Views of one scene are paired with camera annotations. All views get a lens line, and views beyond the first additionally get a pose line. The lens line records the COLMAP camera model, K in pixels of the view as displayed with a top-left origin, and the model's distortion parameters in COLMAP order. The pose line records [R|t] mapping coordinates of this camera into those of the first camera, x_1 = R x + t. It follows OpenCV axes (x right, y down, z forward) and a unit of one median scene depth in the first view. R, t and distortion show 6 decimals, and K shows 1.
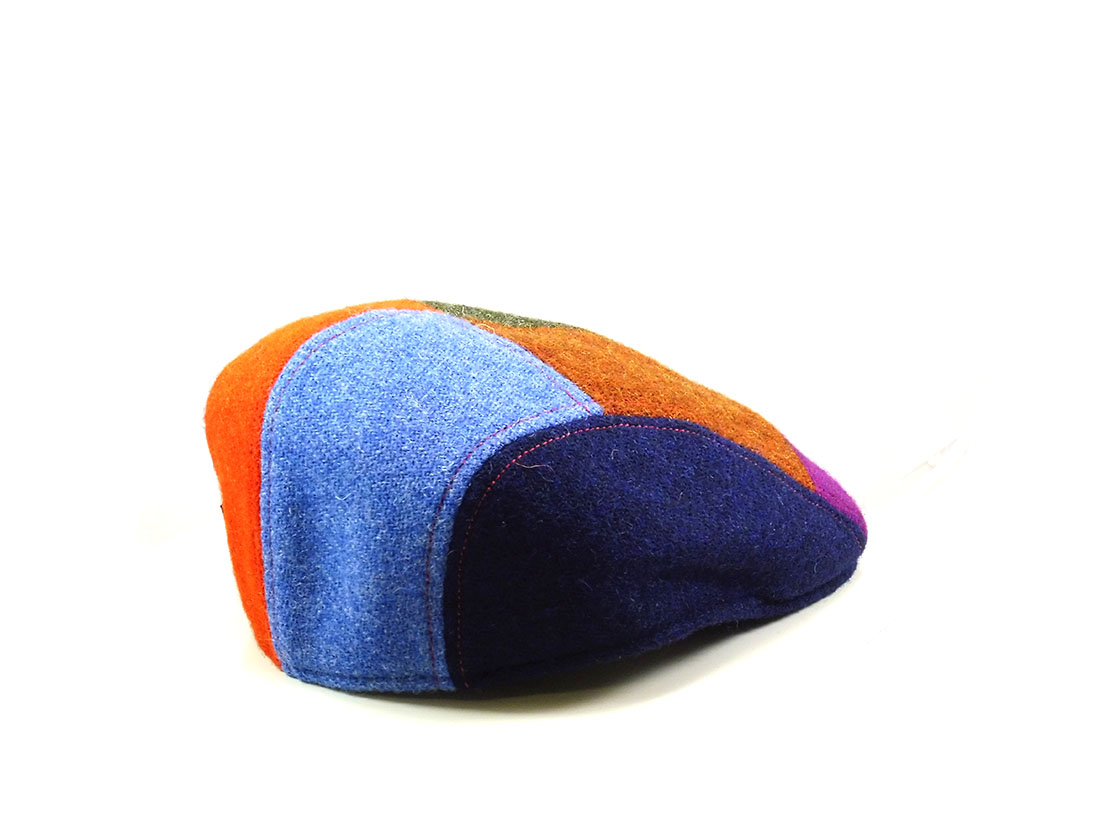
lens RADIAL K [[2396.9, 0, 550.0], [0, 2396.9, 412.5], [0, 0, 1]] dist [0.102301, -9.613495]
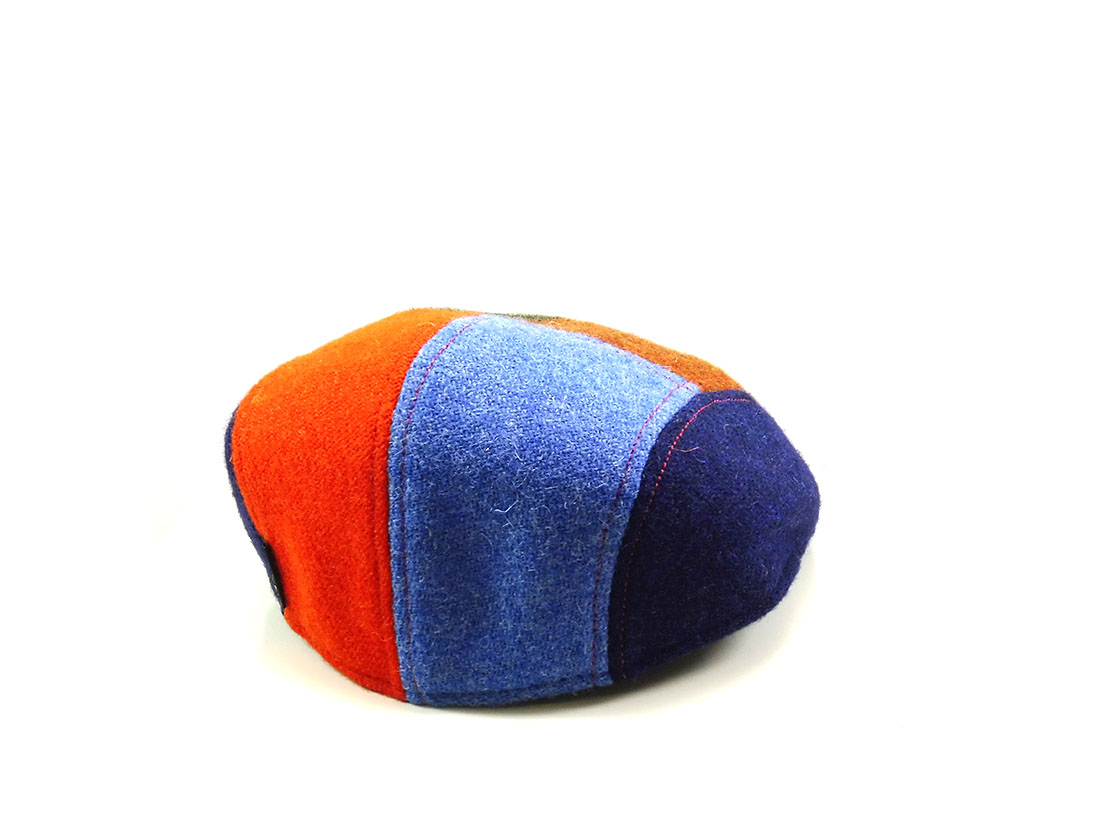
lens RADIAL K [[2396.9, 0, 550.0], [0, 2396.9, 412.5], [0, 0, 1]] dist [0.102301, -9.613495]
pose [[0.897783, -0.134260, 0.419476, -0.475733], [0.132005, 0.990647, 0.034547, -0.035583], [-0.420191, 0.024357, 0.907109, 0.096644]]
